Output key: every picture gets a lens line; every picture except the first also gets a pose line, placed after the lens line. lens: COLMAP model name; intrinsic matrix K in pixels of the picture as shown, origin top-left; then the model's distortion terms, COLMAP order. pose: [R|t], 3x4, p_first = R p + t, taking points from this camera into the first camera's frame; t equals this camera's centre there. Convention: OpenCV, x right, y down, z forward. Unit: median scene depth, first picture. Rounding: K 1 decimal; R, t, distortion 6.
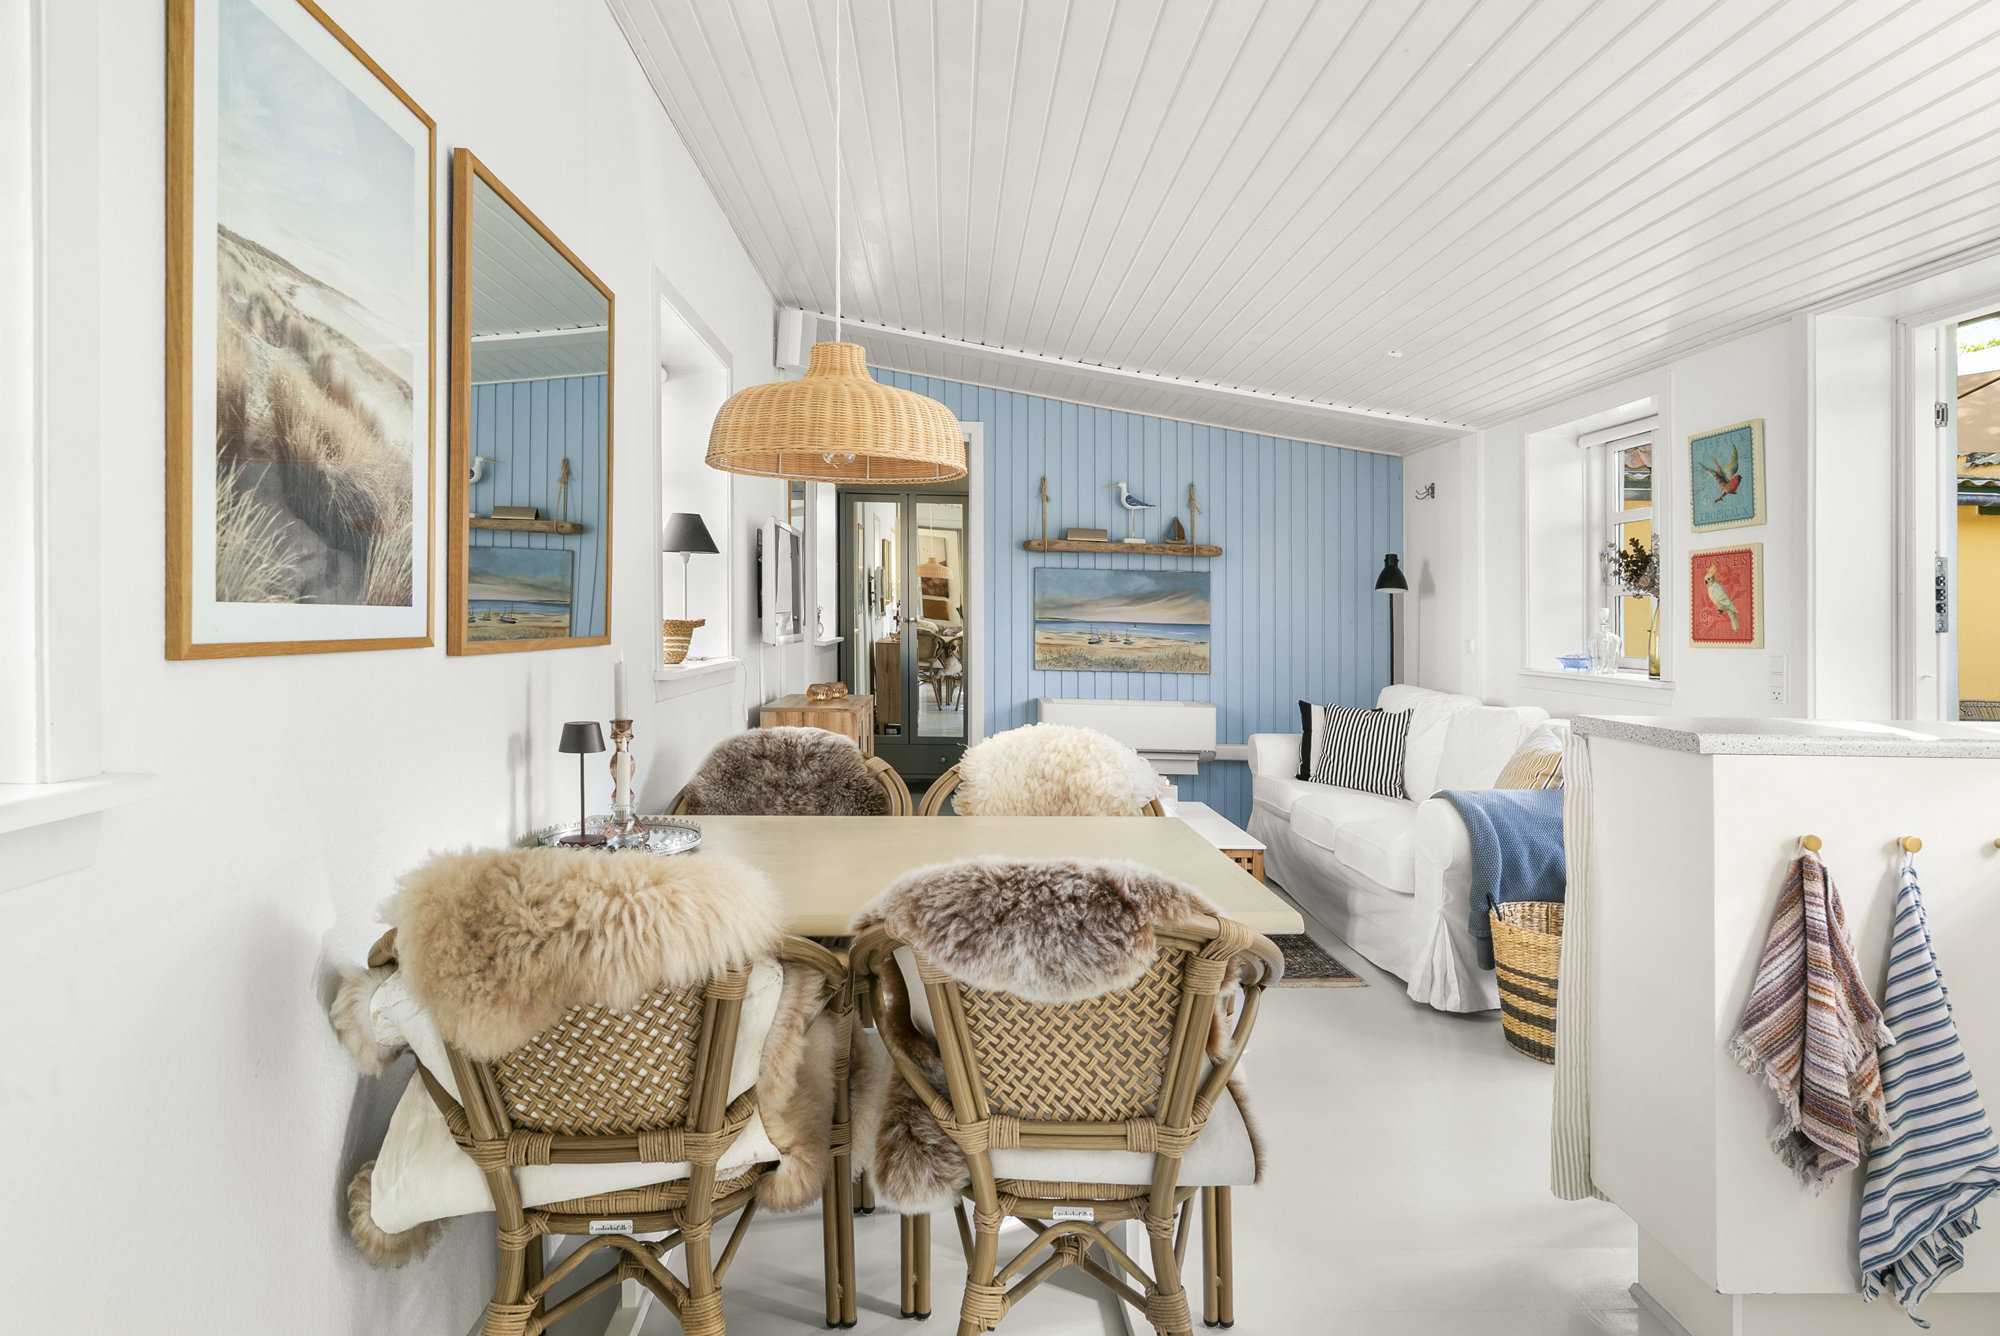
lens RADIAL K [[1103.6, 0, 1000.9], [0, 1103.6, 674.0], [0, 0, 1]] dist [0.002116, -0.002448]
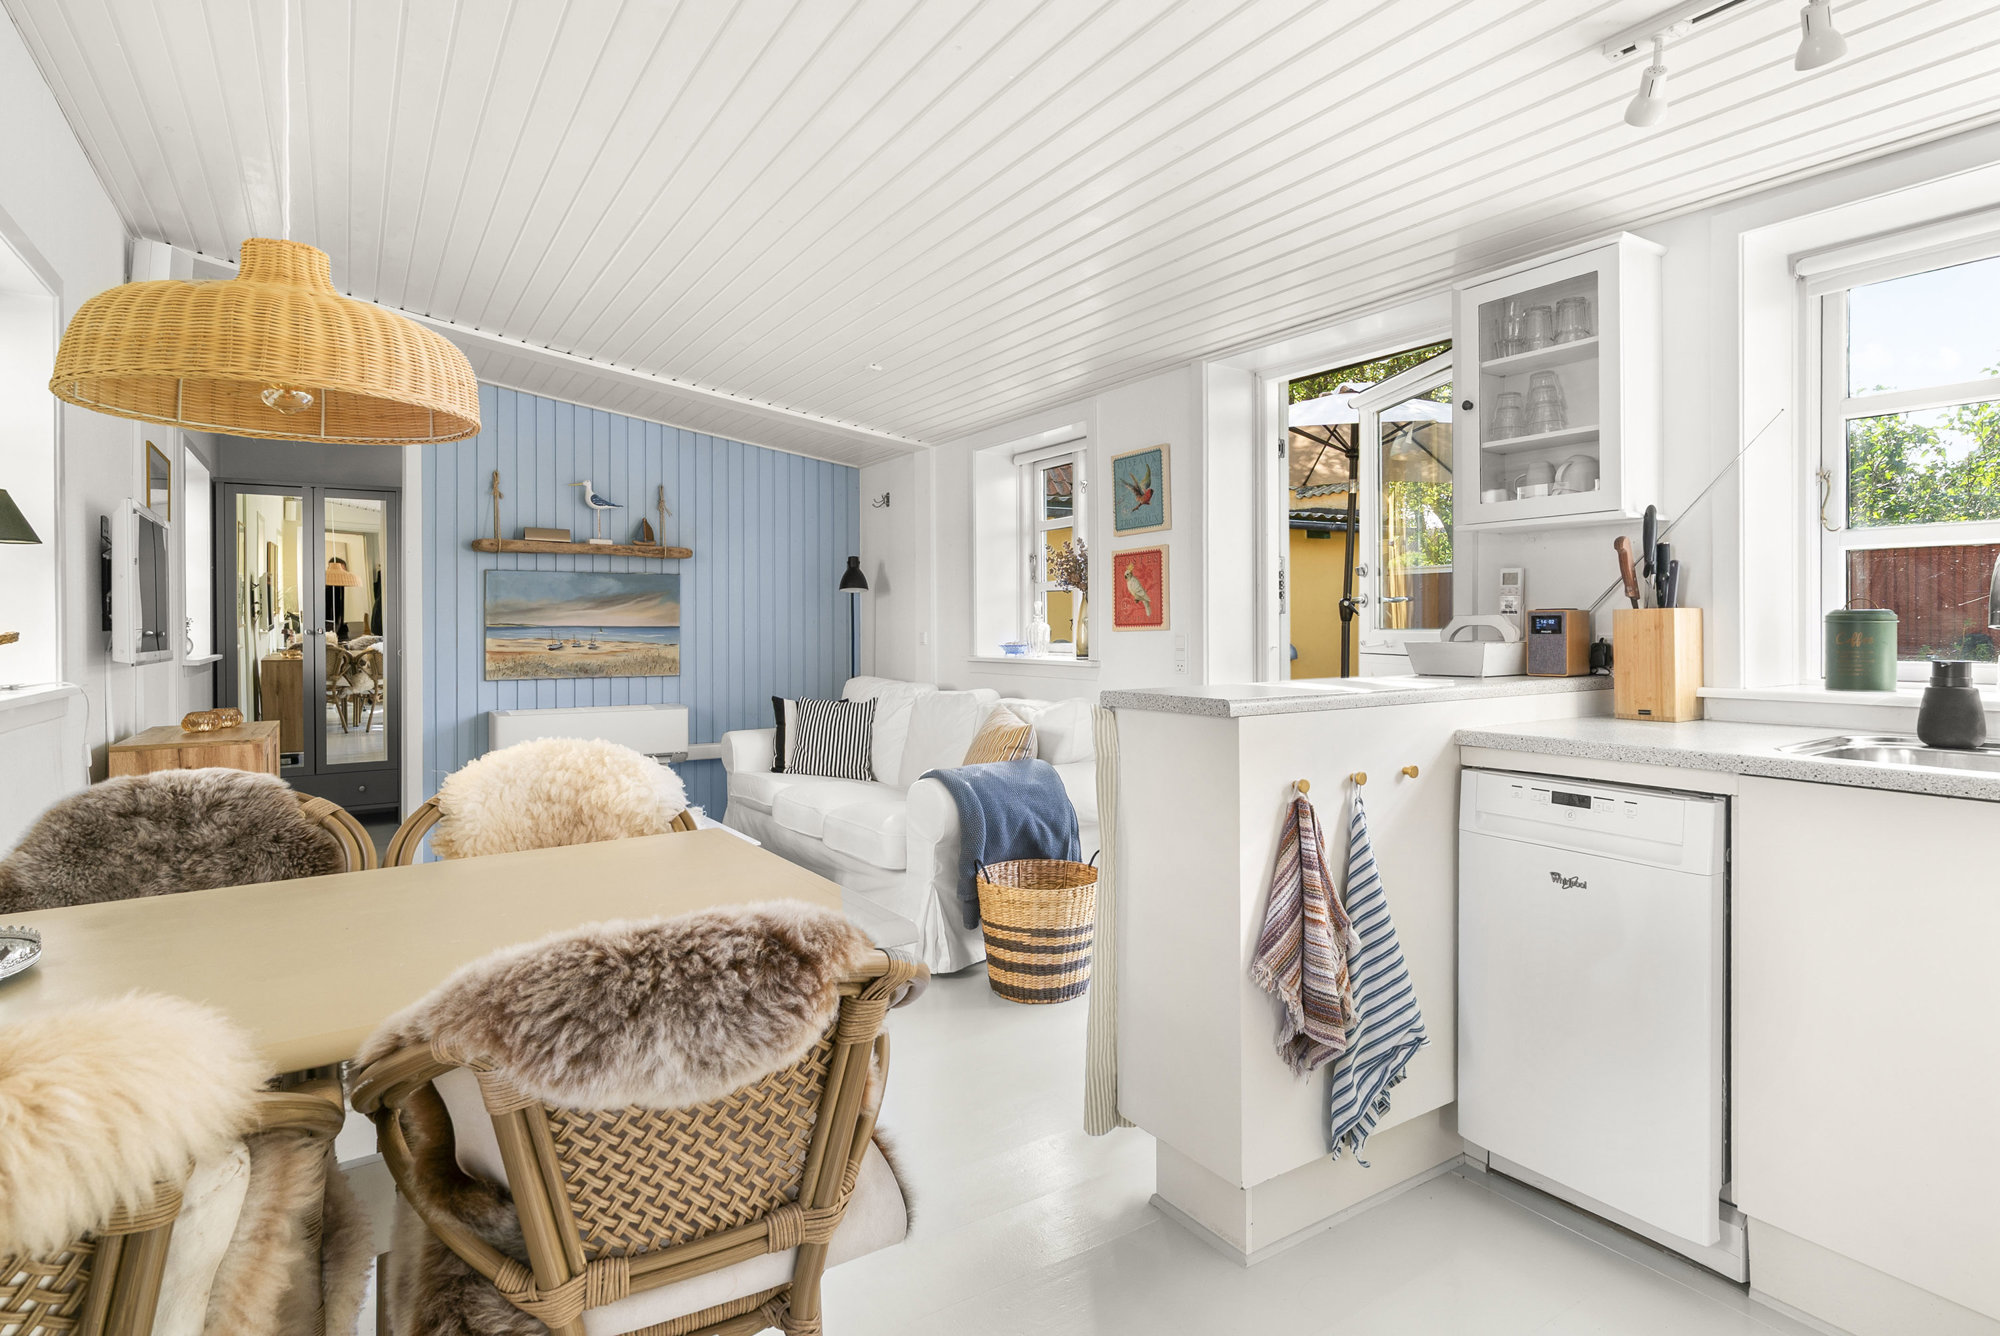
lens RADIAL K [[1031.0, 0, 1015.1], [0, 1031.0, 622.4], [0, 0, 1]] dist [-0.006292, 0.002255]
pose [[0.865964, -0.025559, 0.499453, -0.046215], [0.050064, 0.998107, -0.035725, 0.001198], [-0.497595, 0.055941, 0.865604, 0.108661]]
